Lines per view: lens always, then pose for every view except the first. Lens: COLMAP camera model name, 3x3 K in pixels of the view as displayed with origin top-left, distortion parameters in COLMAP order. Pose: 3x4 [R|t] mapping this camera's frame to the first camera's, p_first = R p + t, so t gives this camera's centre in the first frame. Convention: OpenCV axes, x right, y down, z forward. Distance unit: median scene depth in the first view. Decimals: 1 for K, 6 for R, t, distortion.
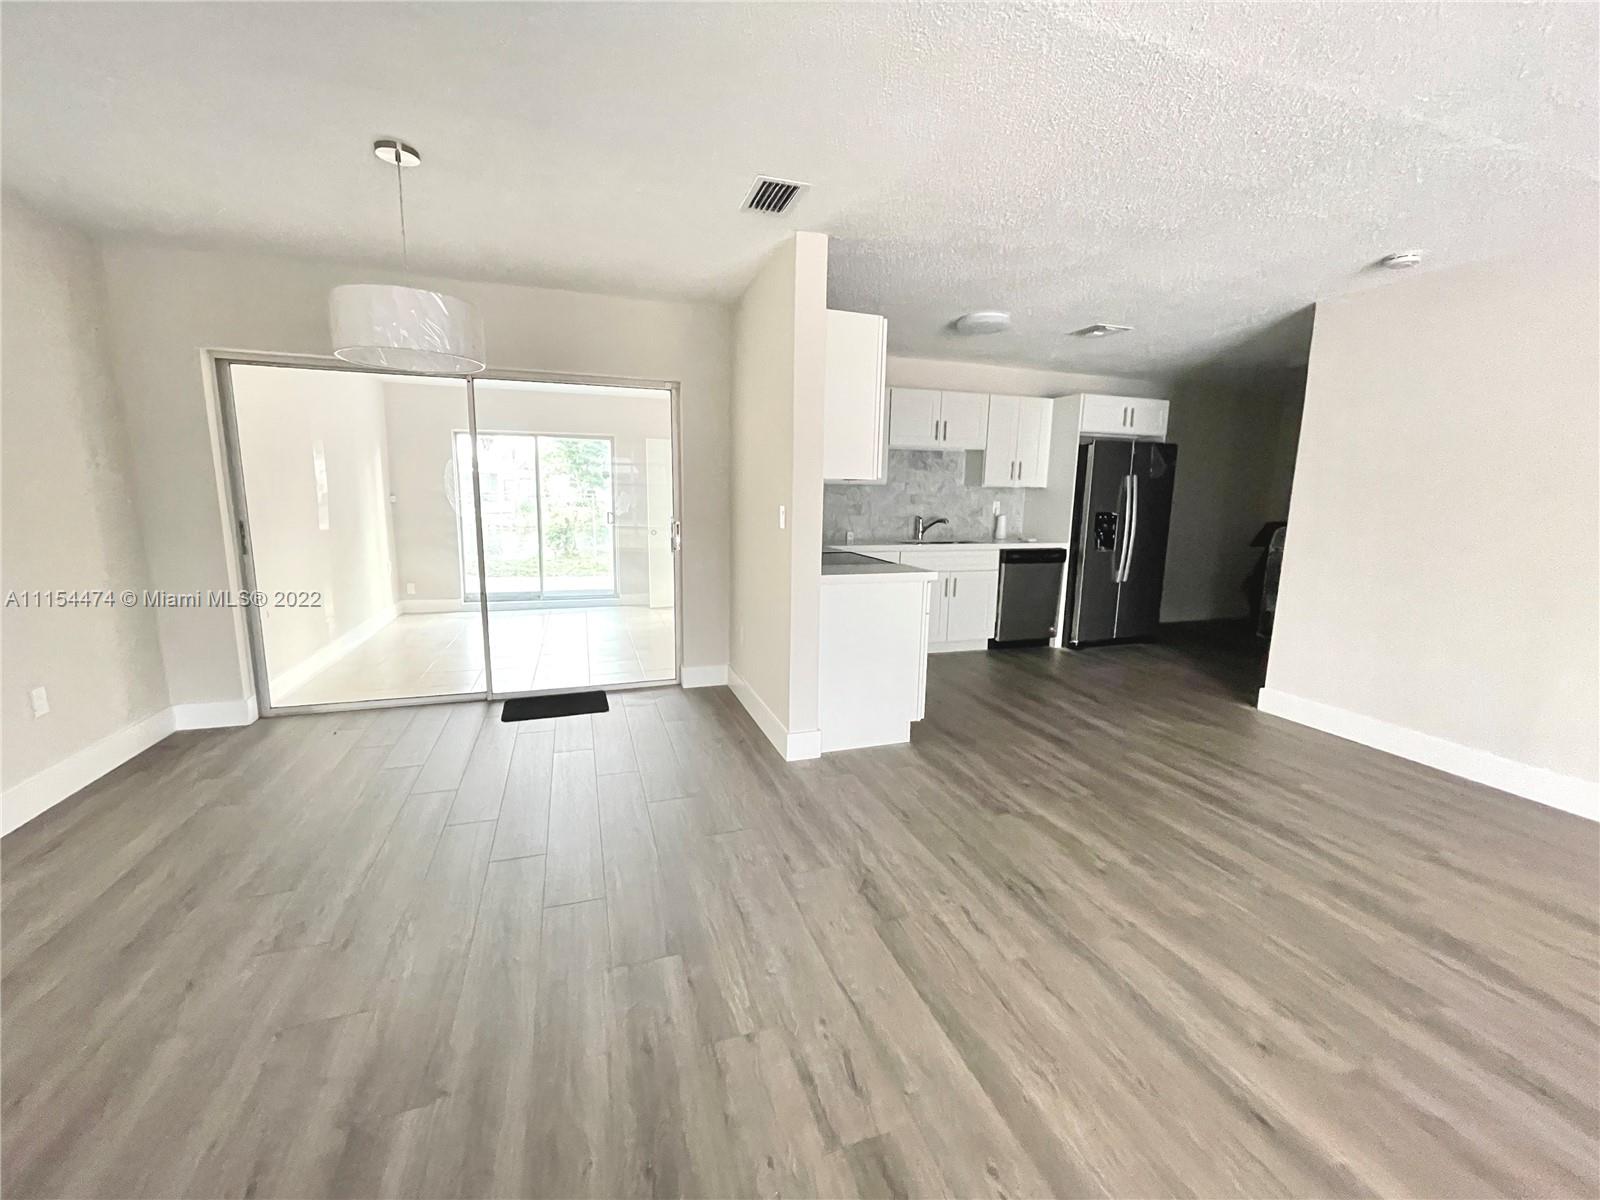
lens RADIAL K [[644.1, 0, 793.7], [0, 644.1, 597.5], [0, 0, 1]] dist [-0.001179, -0.000007]
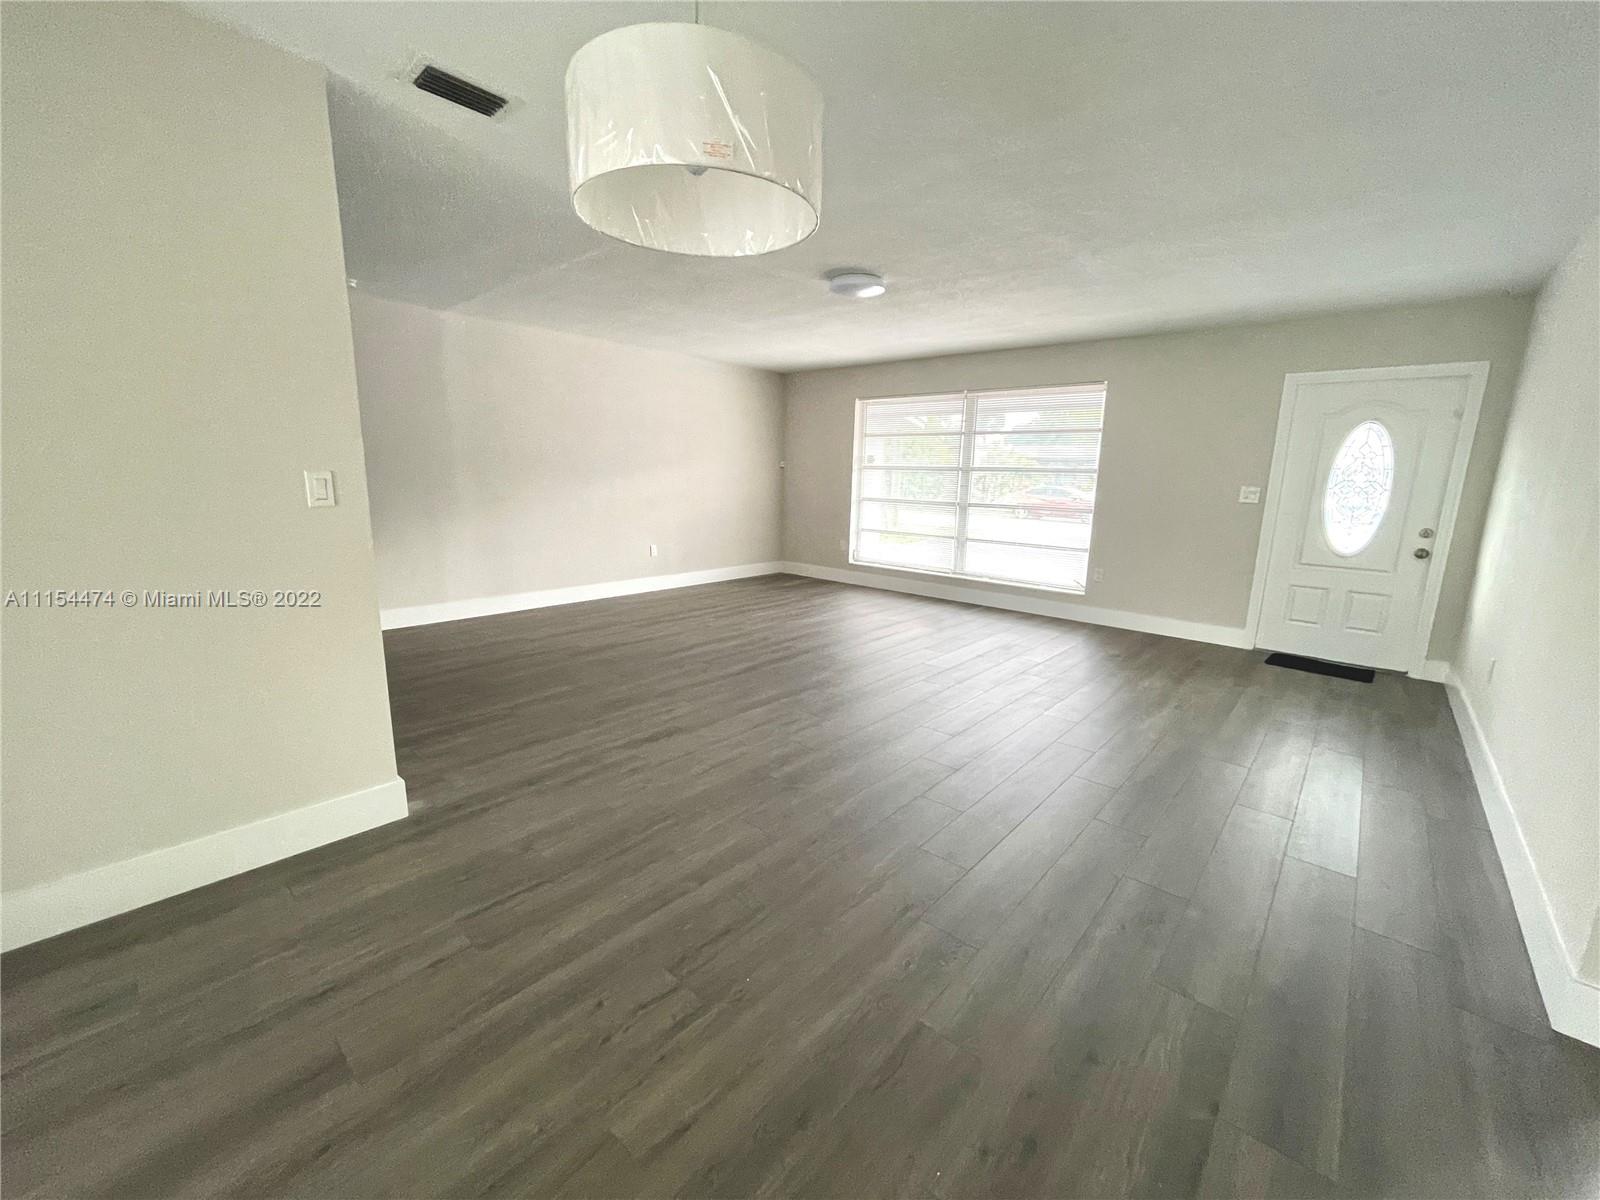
lens RADIAL K [[644.1, 0, 803.0], [0, 644.1, 604.6], [0, 0, 1]] dist [-0.001179, -0.000007]
pose [[-0.499419, -0.199139, 0.843163, -0.482290], [0.118696, 0.948320, 0.294281, -0.083713], [-0.858191, 0.247049, -0.449972, 0.520077]]
